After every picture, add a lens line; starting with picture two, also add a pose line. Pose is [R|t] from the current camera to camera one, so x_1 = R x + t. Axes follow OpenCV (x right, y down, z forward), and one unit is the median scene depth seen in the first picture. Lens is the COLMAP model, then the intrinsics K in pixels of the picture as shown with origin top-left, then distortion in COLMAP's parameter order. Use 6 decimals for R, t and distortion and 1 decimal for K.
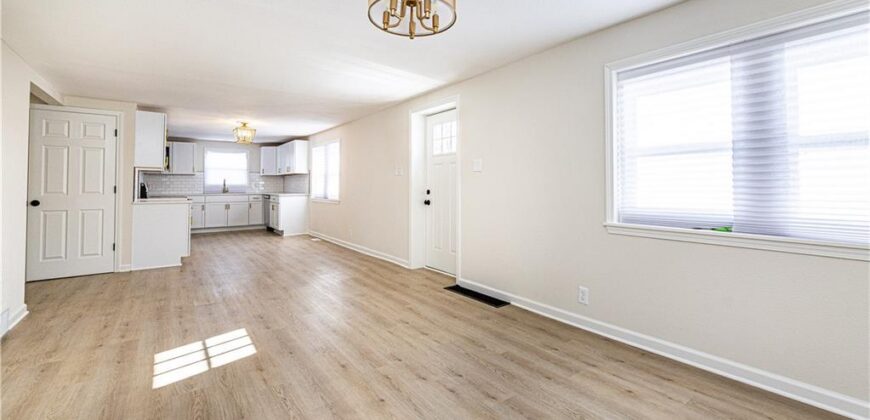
lens RADIAL K [[347.0, 0, 423.8], [0, 347.0, 188.7], [0, 0, 1]] dist [-0.001190, 0.000026]
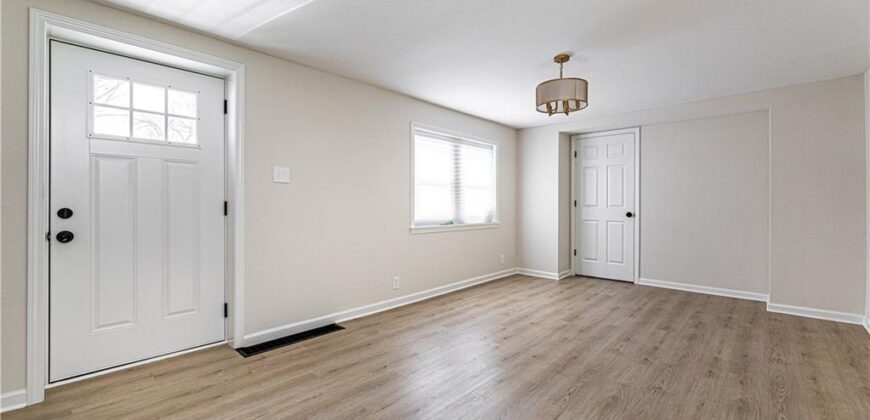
lens RADIAL K [[381.4, 0, 435.0], [0, 381.4, 210.0], [0, 0, 1]] dist [-0.000354, 0.000018]
pose [[-0.204056, -0.012047, 0.978885, -1.038158], [0.005660, 0.999893, 0.013485, 0.001706], [-0.978943, 0.008292, -0.203966, 1.154578]]
